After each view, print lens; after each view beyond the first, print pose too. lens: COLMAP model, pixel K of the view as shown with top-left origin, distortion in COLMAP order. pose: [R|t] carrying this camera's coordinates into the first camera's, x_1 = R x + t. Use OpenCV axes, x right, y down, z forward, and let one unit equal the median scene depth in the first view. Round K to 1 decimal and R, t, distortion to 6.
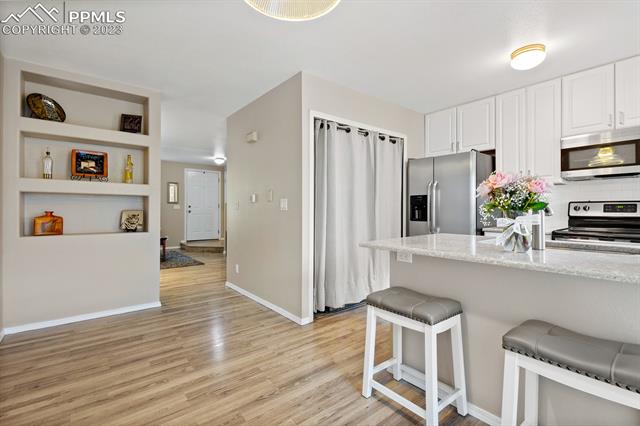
lens RADIAL K [[296.3, 0, 319.6], [0, 296.3, 211.1], [0, 0, 1]] dist [0.005390, -0.000024]
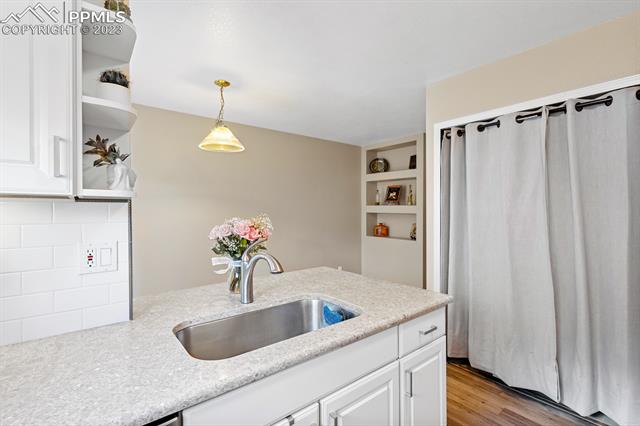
lens RADIAL K [[296.3, 0, 319.9], [0, 296.3, 209.6], [0, 0, 1]] dist [0.005390, -0.000024]
pose [[0.014047, -0.004112, -0.999893, 0.776781], [-0.010769, 0.999933, -0.004264, -0.063107], [0.999843, 0.010827, 0.014002, 0.569170]]
